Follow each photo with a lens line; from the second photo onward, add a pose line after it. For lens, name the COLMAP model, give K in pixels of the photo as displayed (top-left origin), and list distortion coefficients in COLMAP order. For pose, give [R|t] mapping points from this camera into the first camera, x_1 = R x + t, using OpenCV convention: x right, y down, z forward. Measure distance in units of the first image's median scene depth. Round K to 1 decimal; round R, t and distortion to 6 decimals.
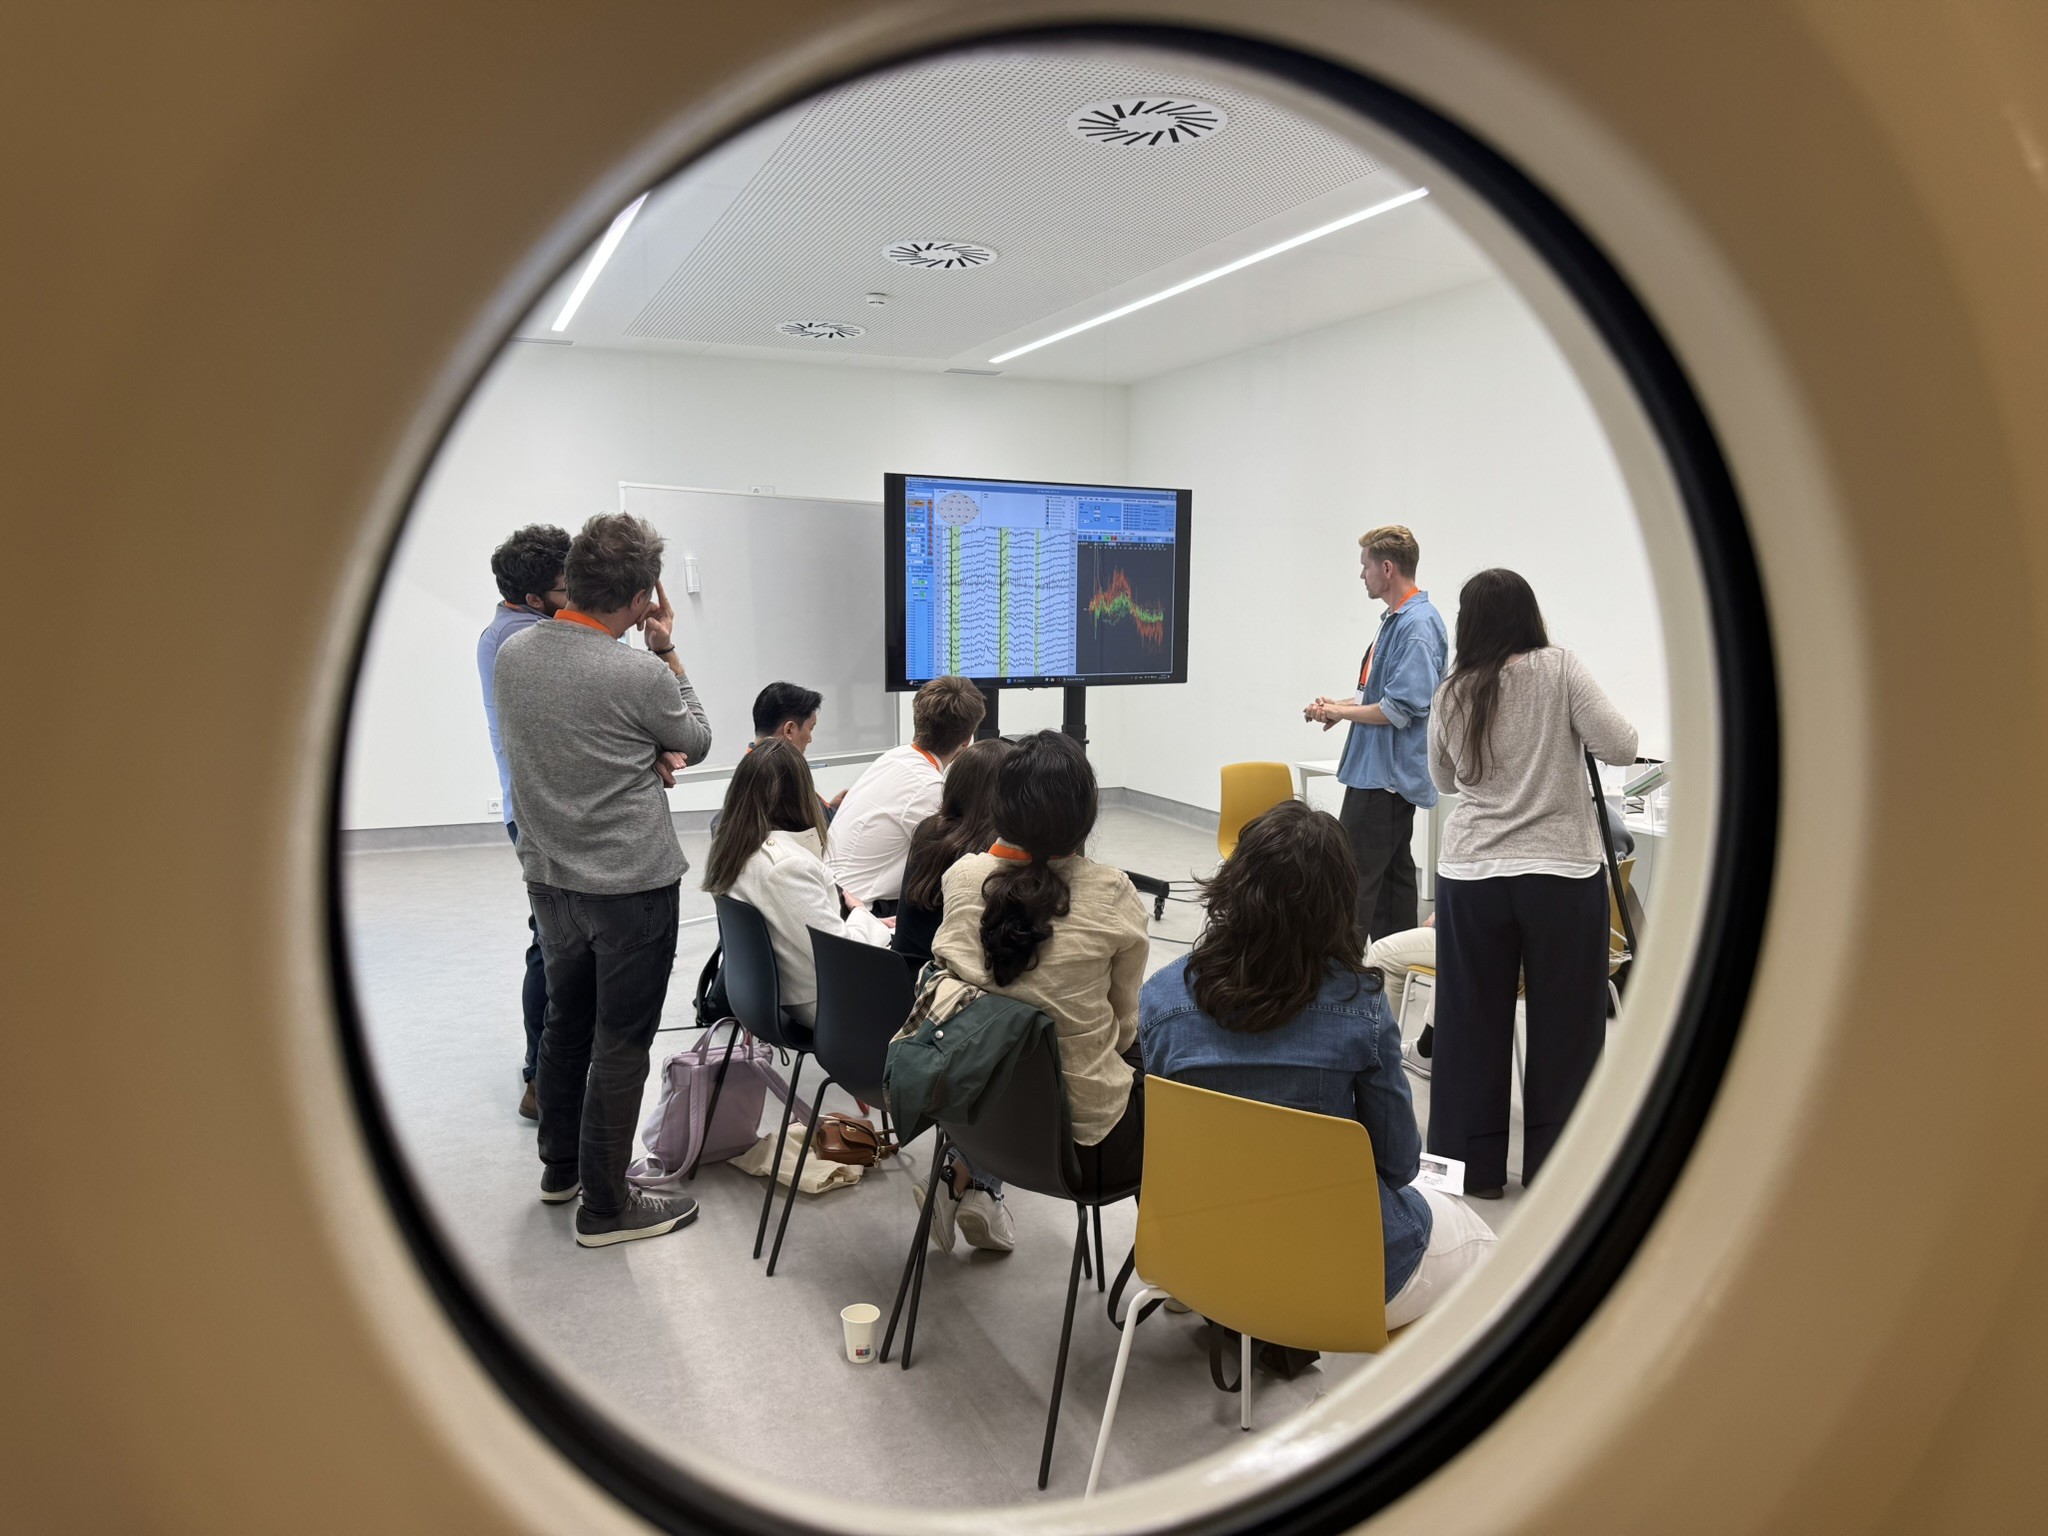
lens RADIAL K [[1381.2, 0, 1024.0], [0, 1381.2, 768.0], [0, 0, 1]] dist [-0.009409, -0.000673]
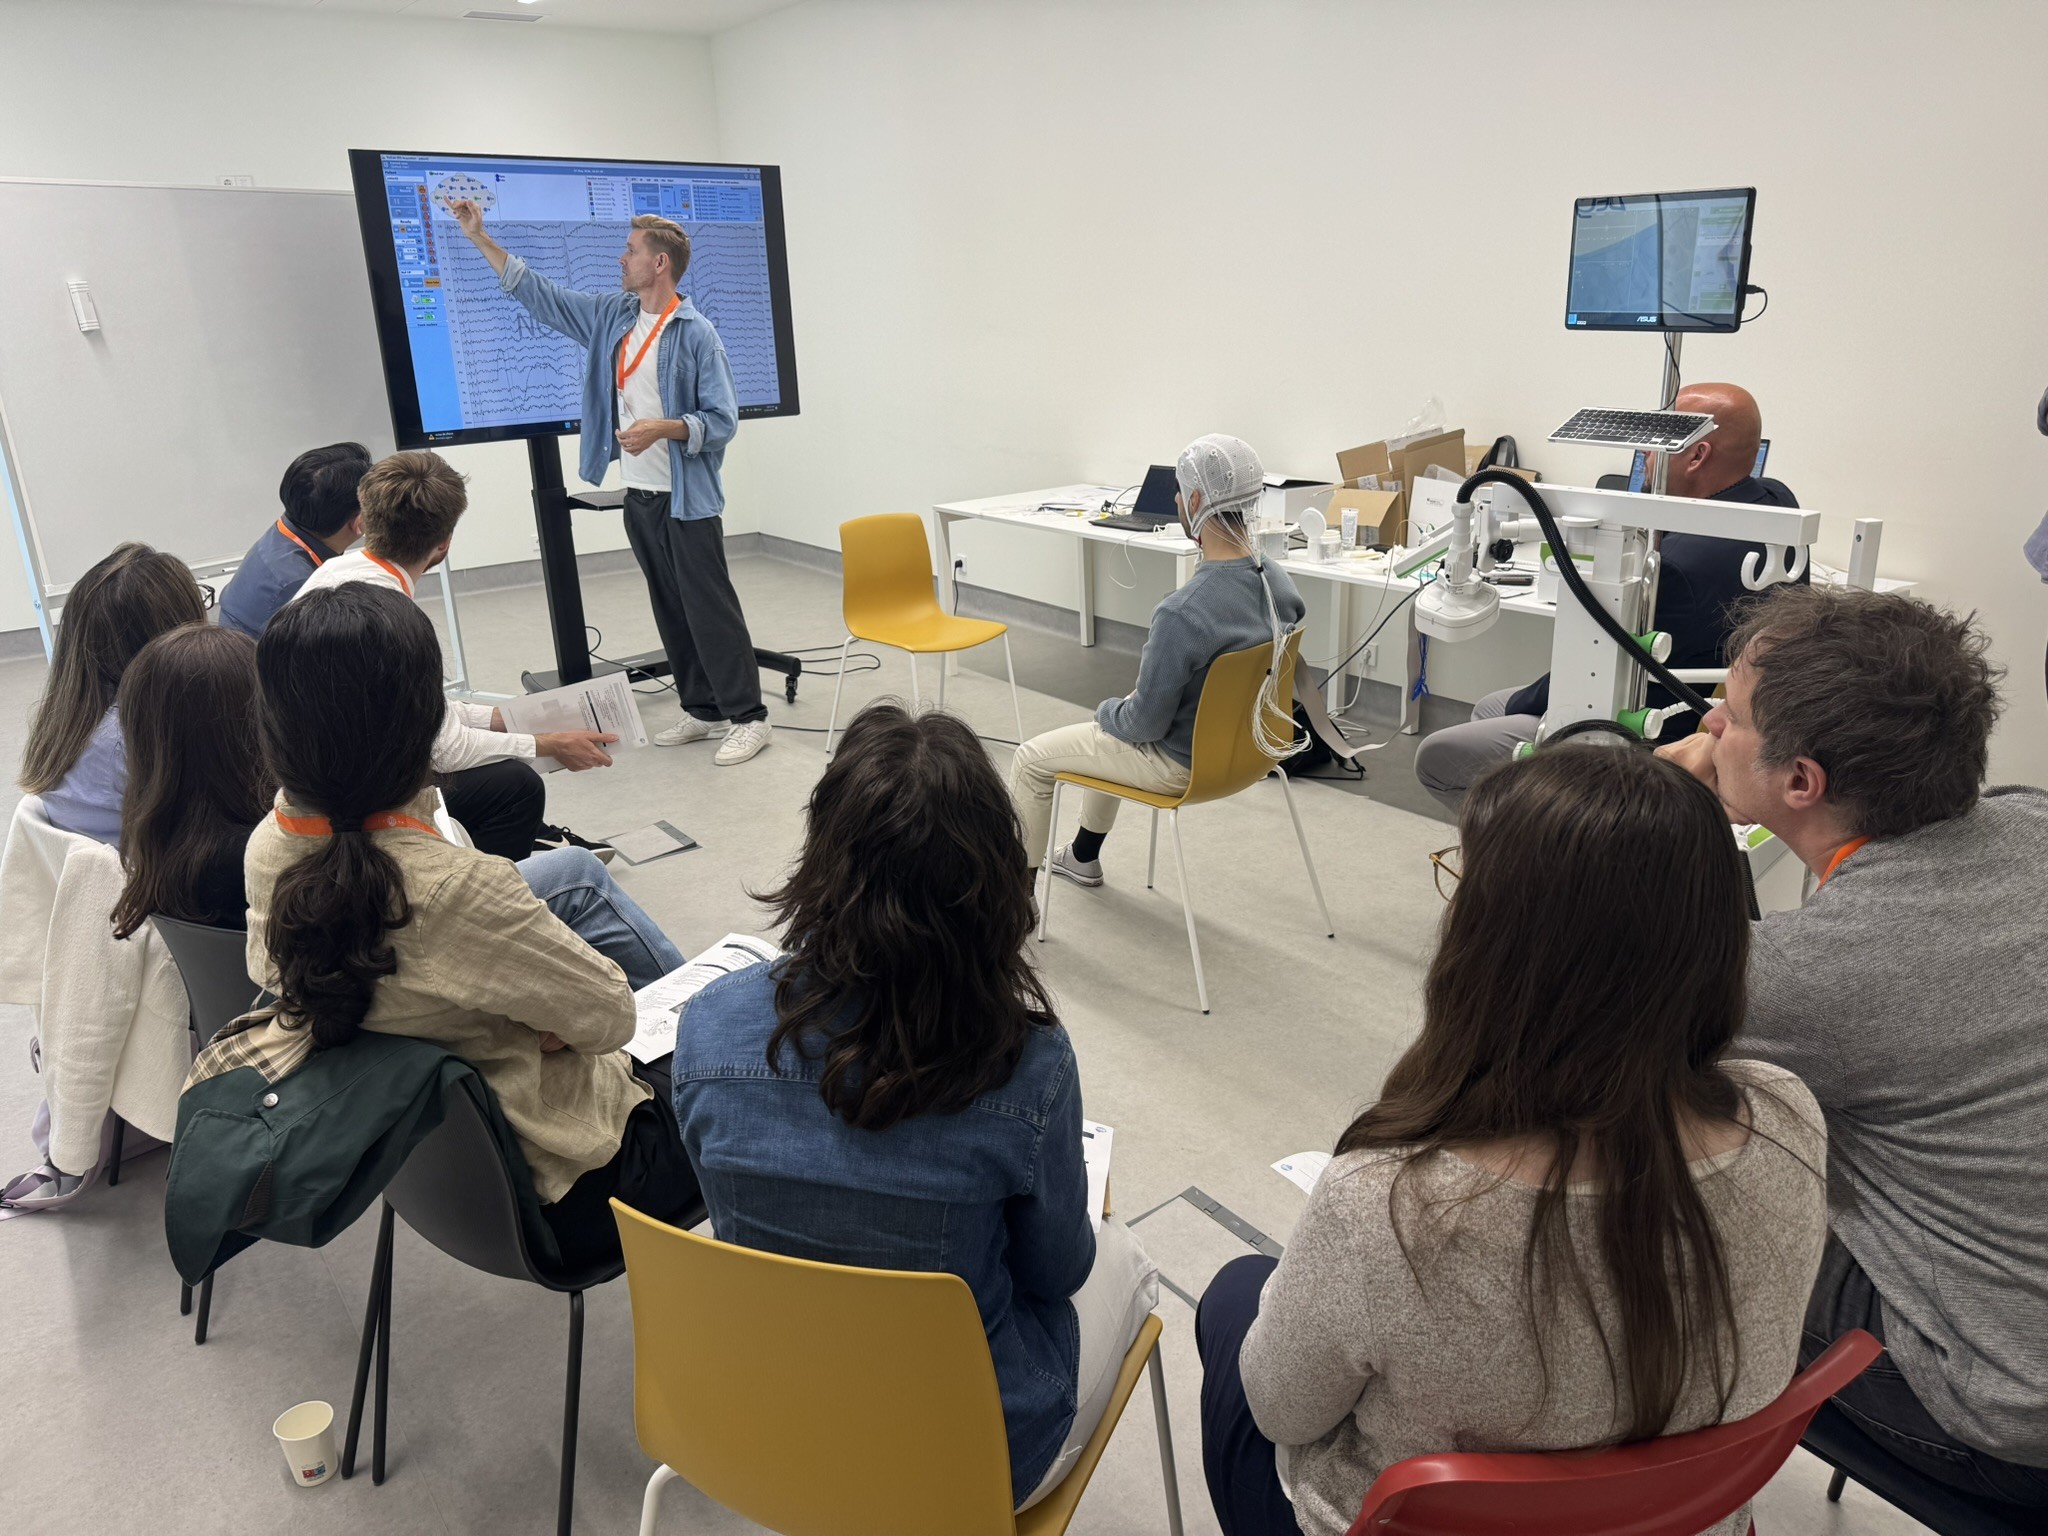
lens RADIAL K [[1405.2, 0, 1026.7], [0, 1405.2, 740.2], [0, 0, 1]] dist [0.045597, -0.081485]
pose [[0.972026, -0.105716, 0.209738, 0.058192], [0.065743, 0.979745, 0.189147, -0.023353], [-0.225486, -0.170067, 0.959288, 0.140672]]
